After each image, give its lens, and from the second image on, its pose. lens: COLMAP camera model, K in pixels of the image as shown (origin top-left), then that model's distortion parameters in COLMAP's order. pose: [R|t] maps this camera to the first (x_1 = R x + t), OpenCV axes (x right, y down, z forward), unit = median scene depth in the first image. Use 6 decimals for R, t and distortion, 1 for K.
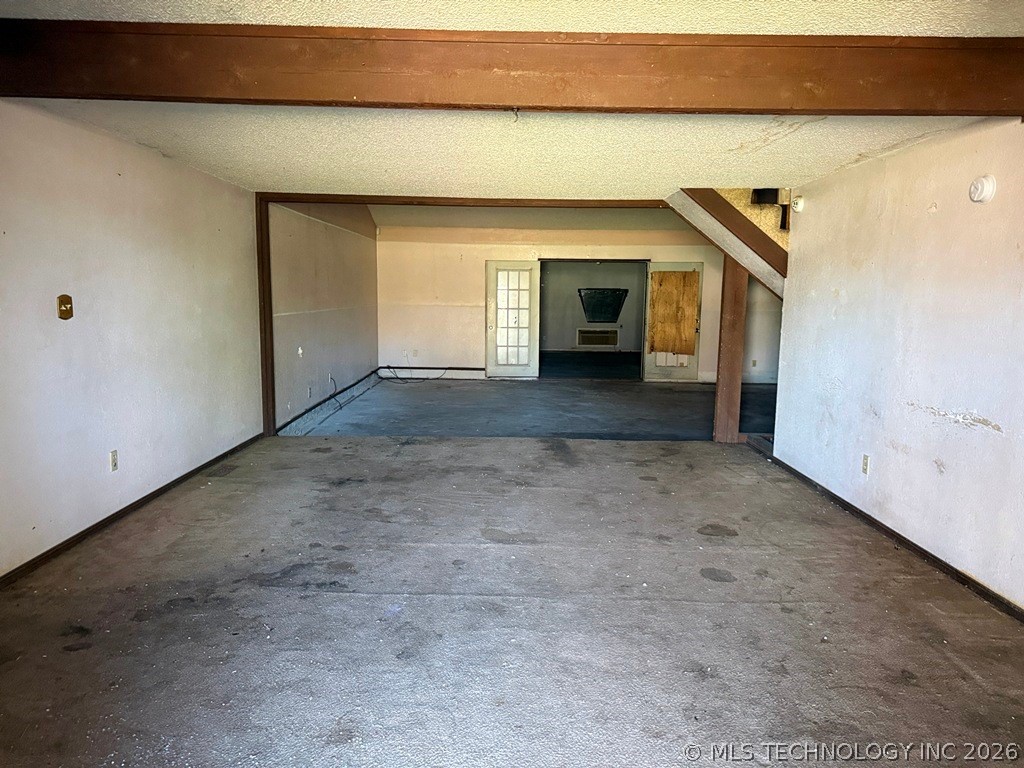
lens RADIAL K [[711.8, 0, 512.3], [0, 711.8, 392.0], [0, 0, 1]] dist [-0.050458, 0.023276]
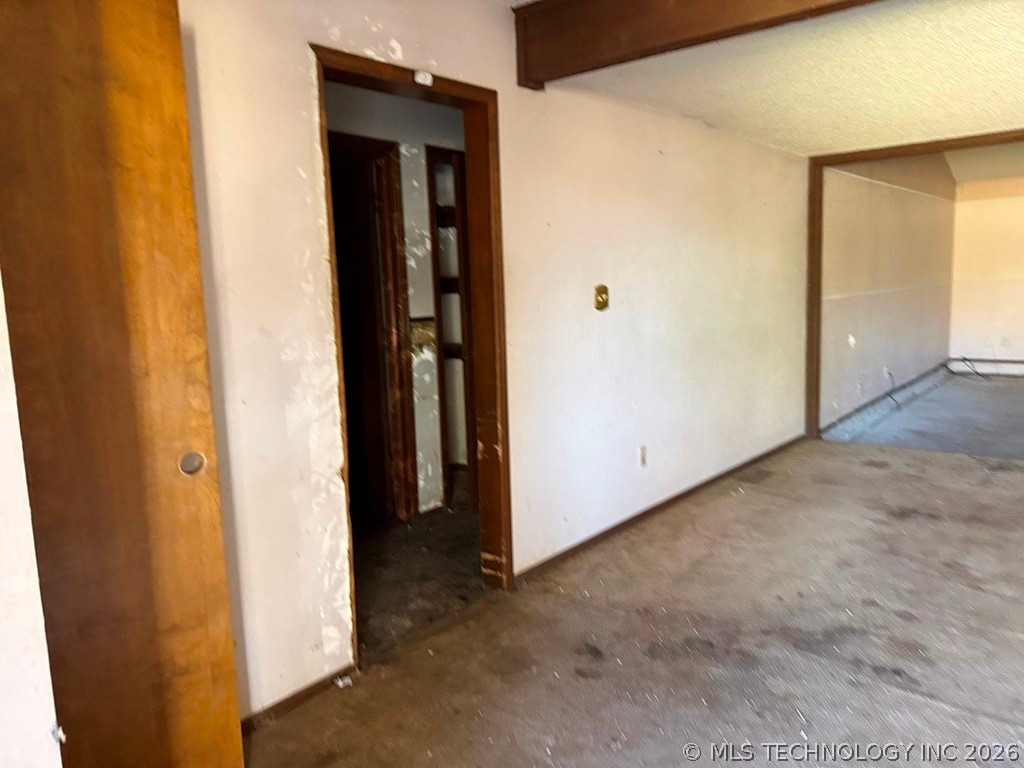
lens RADIAL K [[711.8, 0, 507.5], [0, 711.8, 379.3], [0, 0, 1]] dist [-0.050458, 0.023276]
pose [[0.744960, 0.050258, -0.665214, -0.072112], [-0.044414, 0.998682, 0.025714, -0.023240], [0.665629, 0.010389, 0.746210, 0.158704]]
